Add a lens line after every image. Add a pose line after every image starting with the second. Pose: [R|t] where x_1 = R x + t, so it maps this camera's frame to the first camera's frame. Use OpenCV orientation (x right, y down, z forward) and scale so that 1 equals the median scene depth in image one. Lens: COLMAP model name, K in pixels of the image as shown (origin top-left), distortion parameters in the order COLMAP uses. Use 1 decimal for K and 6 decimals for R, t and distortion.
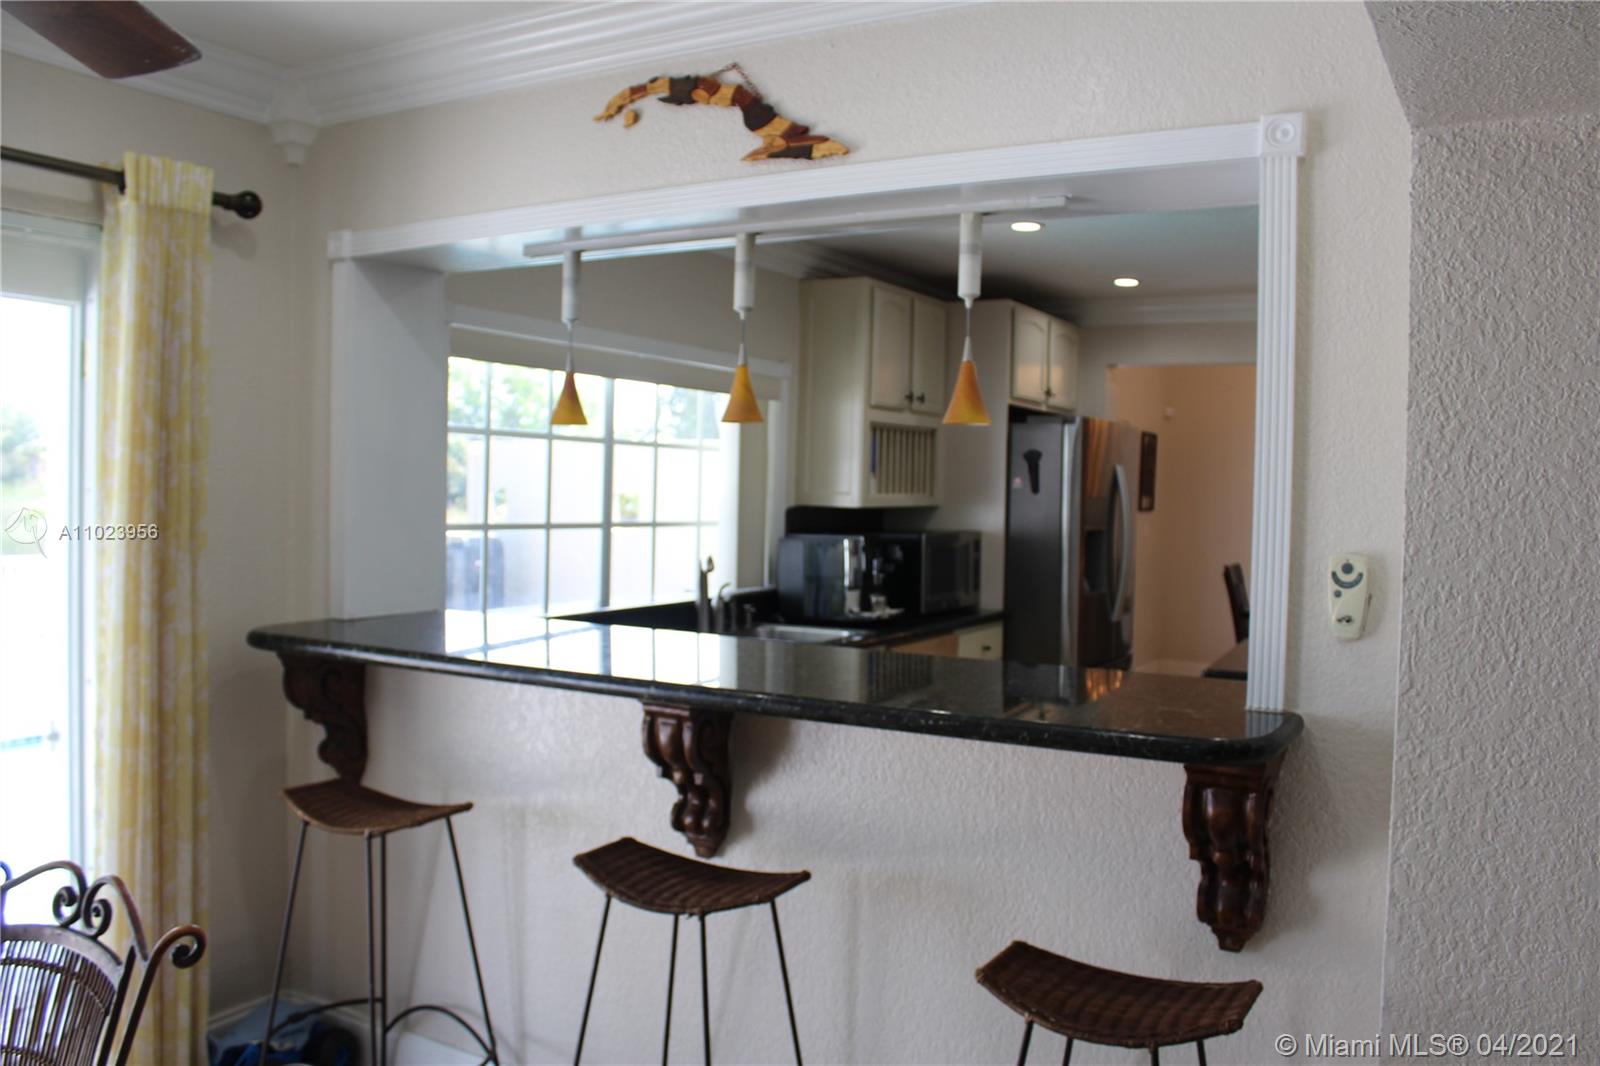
lens RADIAL K [[1331.8, 0, 798.8], [0, 1331.8, 525.5], [0, 0, 1]] dist [-0.165240, 0.145076]
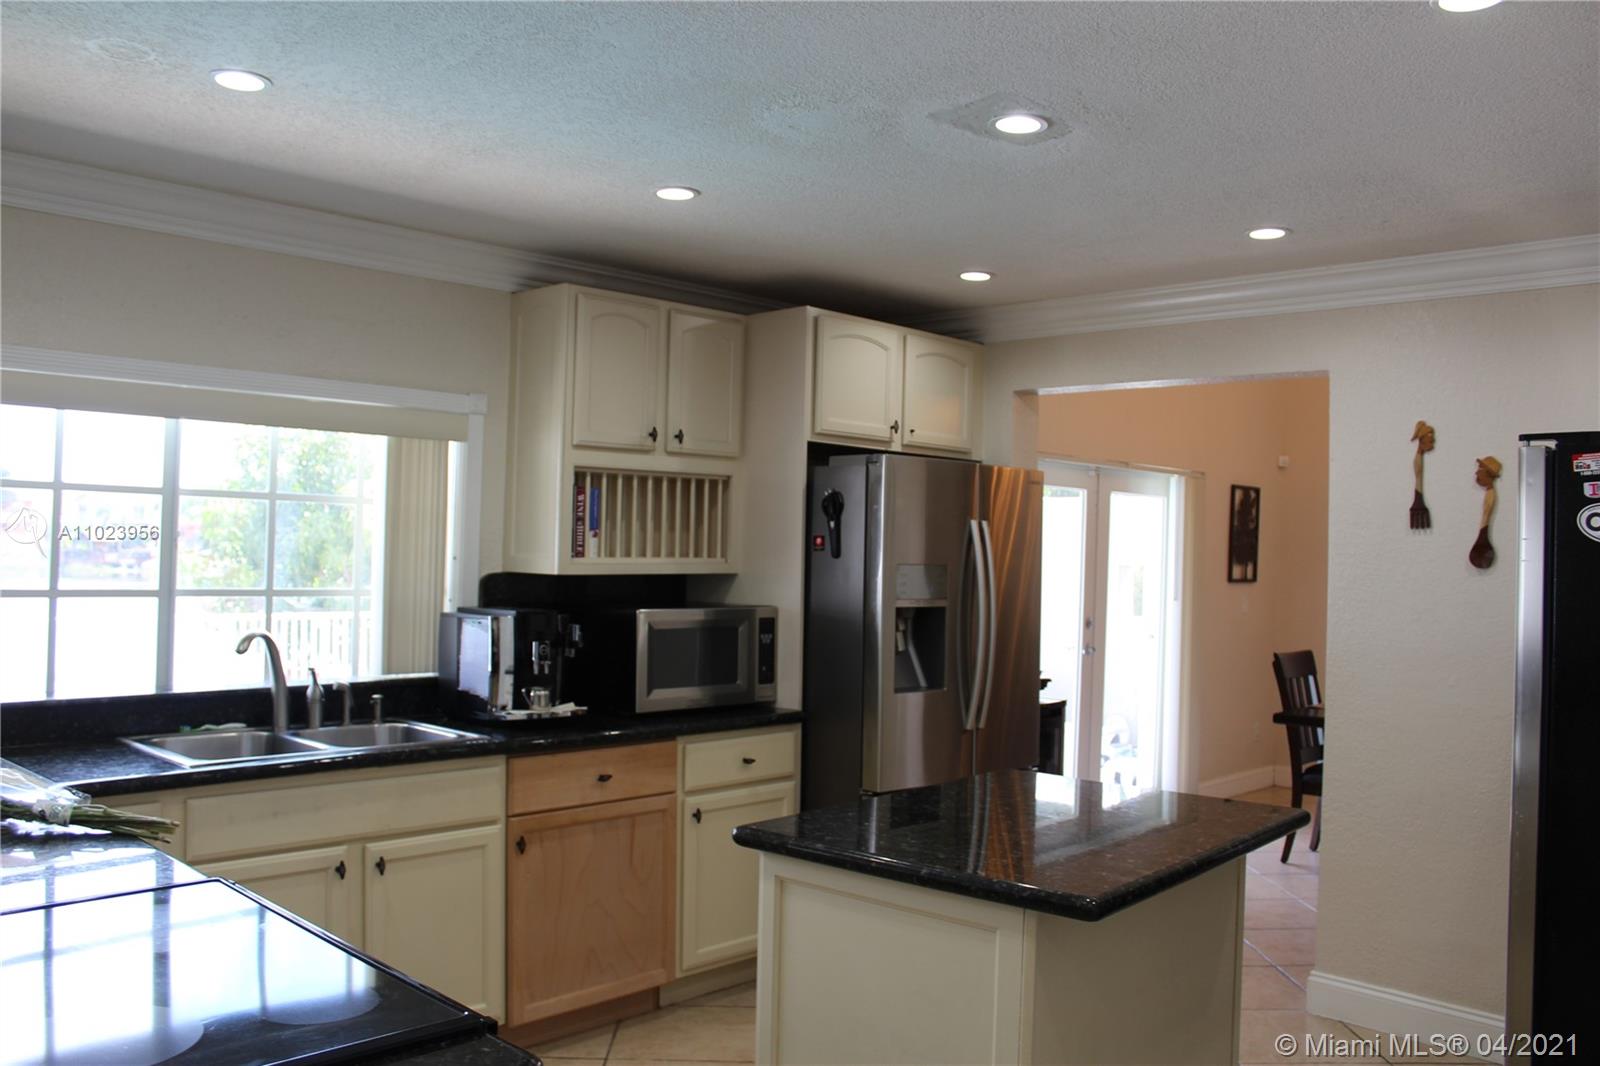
lens RADIAL K [[1331.8, 0, 798.8], [0, 1331.8, 525.5], [0, 0, 1]] dist [-0.165240, 0.145076]
pose [[0.966949, -0.008865, -0.254815, 0.367297], [-0.005350, 0.998470, -0.055037, -0.000340], [0.254913, 0.054582, 0.965422, 0.269384]]
